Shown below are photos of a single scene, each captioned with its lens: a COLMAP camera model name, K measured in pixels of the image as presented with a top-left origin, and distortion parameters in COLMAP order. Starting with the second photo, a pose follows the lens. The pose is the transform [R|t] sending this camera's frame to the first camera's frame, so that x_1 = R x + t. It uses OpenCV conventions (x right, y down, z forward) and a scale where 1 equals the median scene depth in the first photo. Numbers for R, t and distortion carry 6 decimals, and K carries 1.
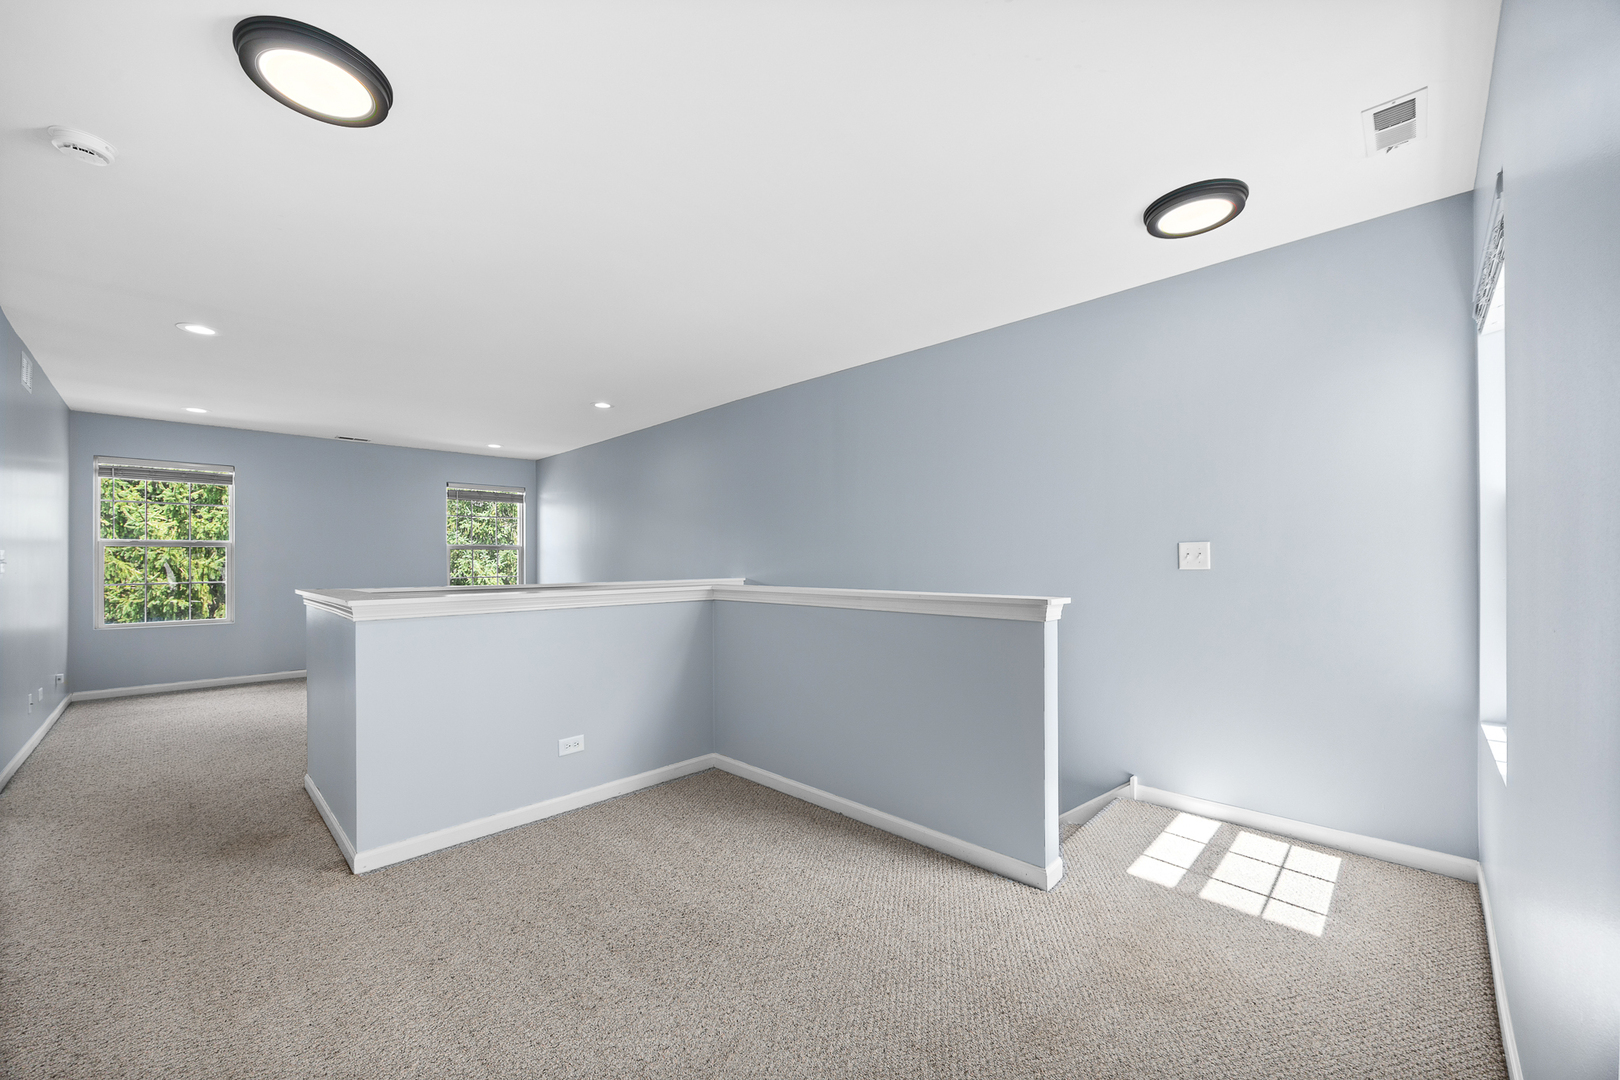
lens RADIAL K [[617.9, 0, 812.5], [0, 617.9, 581.4], [0, 0, 1]] dist [-0.006821, 0.000102]
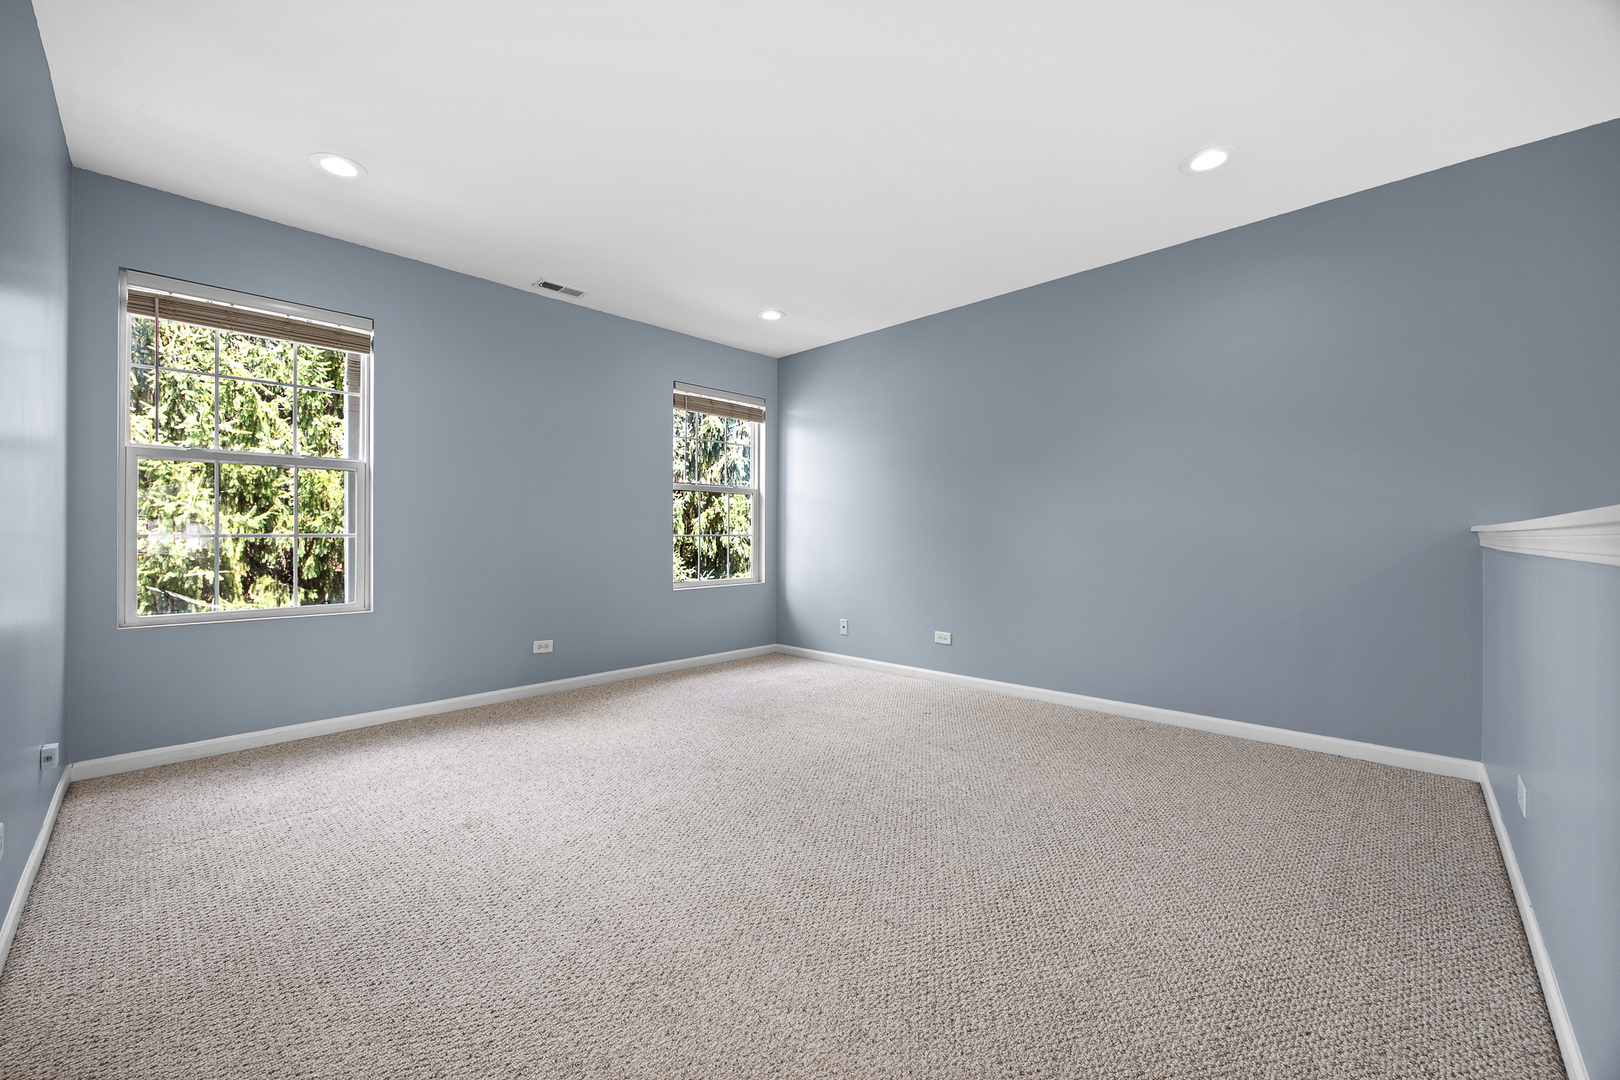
lens RADIAL K [[626.9, 0, 812.9], [0, 626.9, 555.5], [0, 0, 1]] dist [0.000461, 0.000211]
pose [[0.999971, 0.002784, 0.007068, -0.337159], [-0.002794, 0.999995, 0.001436, 0.009560], [-0.007064, -0.001455, 0.999974, 0.268142]]
